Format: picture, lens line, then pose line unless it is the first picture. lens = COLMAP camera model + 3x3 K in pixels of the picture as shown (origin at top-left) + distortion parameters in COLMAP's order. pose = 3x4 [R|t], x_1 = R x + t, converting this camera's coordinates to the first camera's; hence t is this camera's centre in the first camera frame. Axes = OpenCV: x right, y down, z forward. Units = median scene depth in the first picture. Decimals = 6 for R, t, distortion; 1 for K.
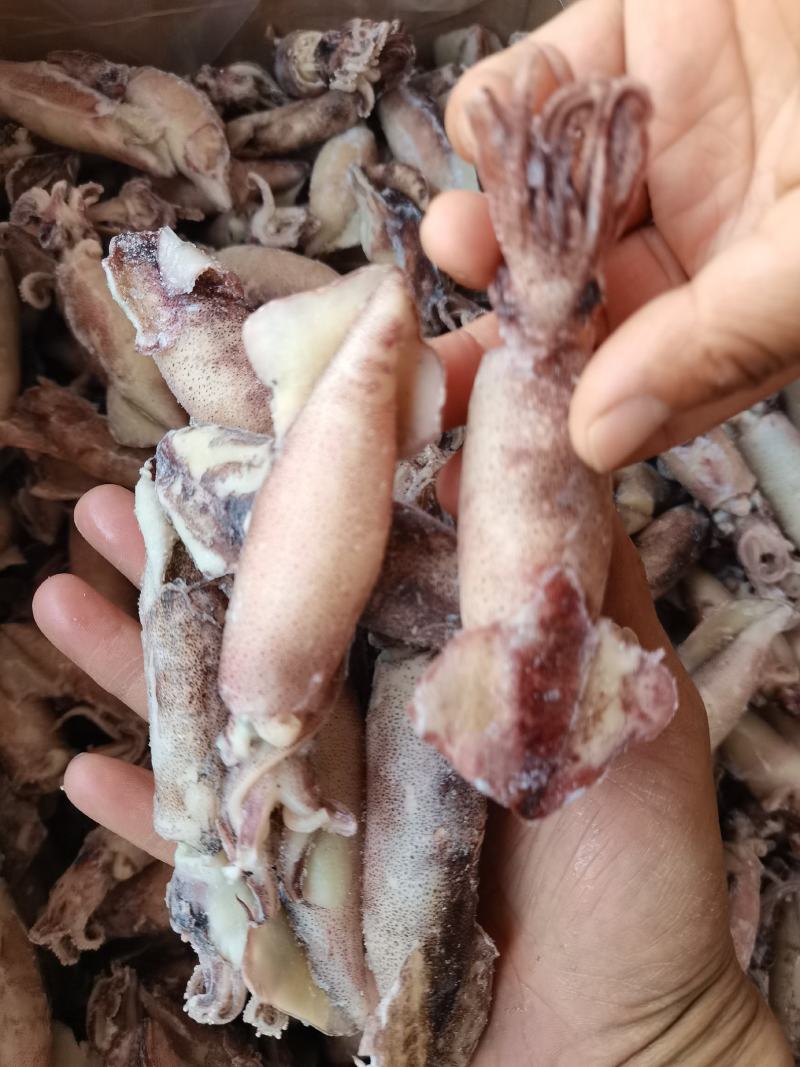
lens RADIAL K [[810.2, 0, 401.6], [0, 810.2, 536.0], [0, 0, 1]] dist [-0.006368, -0.051255]
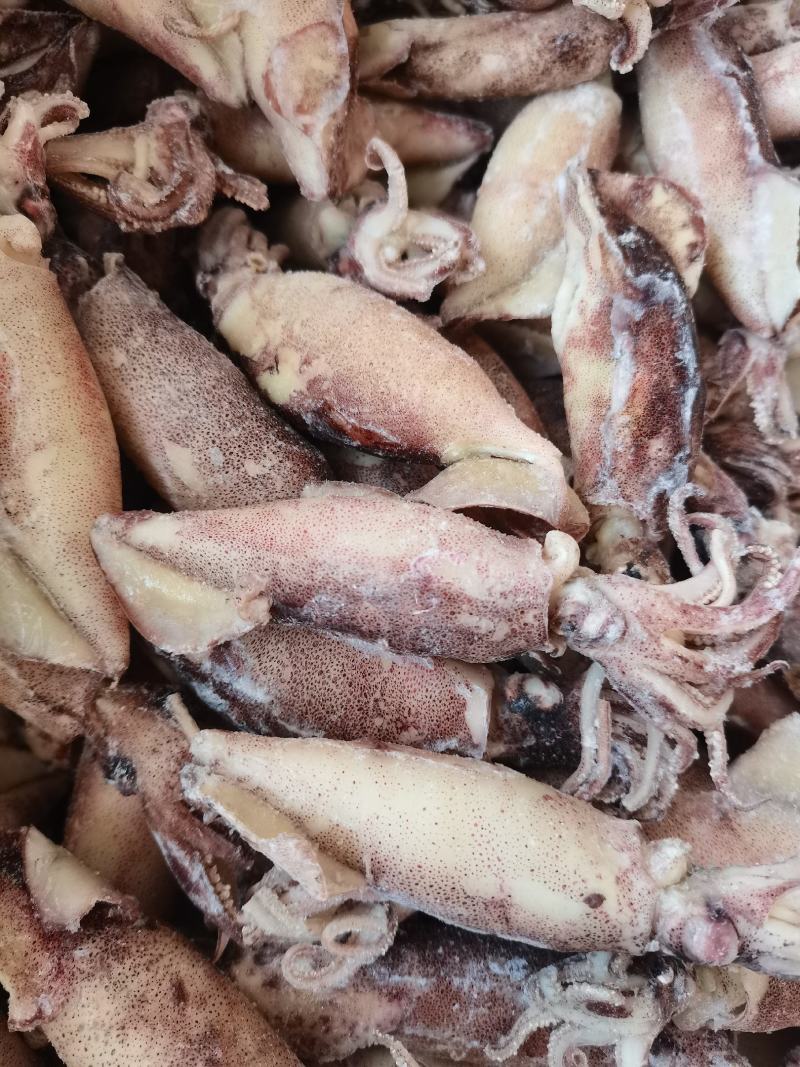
lens RADIAL K [[839.7, 0, 397.7], [0, 839.7, 532.8], [0, 0, 1]] dist [-0.085411, 0.065460]
pose [[0.961396, 0.263375, -0.079696, -0.066222], [-0.255697, 0.962087, 0.094910, -0.257572], [0.101672, -0.070868, 0.992291, 0.456336]]
